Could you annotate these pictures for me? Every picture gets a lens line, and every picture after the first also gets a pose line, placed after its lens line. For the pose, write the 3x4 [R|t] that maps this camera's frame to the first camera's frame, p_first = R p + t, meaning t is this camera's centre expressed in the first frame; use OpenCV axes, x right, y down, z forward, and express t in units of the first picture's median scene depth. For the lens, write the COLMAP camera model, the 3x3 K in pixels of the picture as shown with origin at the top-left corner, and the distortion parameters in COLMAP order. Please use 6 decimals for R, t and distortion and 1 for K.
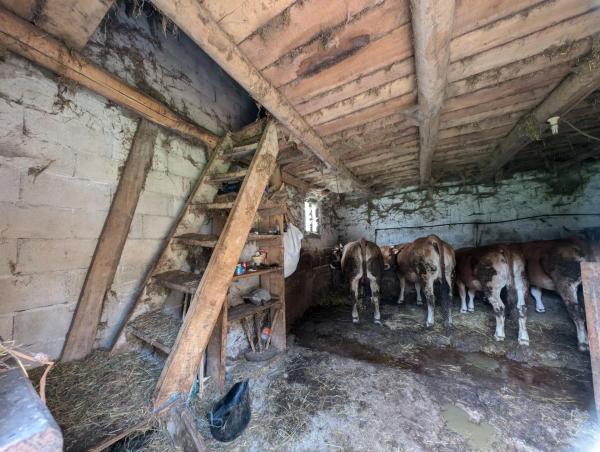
lens RADIAL K [[209.2, 0, 300.0], [0, 209.2, 226.6], [0, 0, 1]] dist [0.003549, -0.002903]
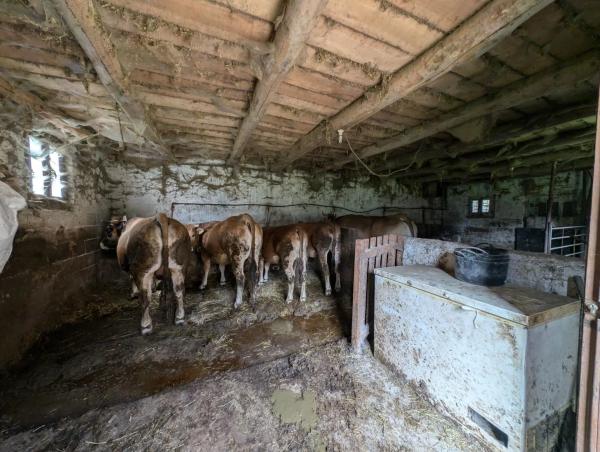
lens RADIAL K [[209.2, 0, 300.0], [0, 209.2, 226.6], [0, 0, 1]] dist [0.003549, -0.002903]
pose [[0.586369, 0.000197, 0.810044, -0.001517], [-0.089555, 0.993886, 0.064584, 0.011647], [-0.805079, -0.110413, 0.582801, 0.214623]]
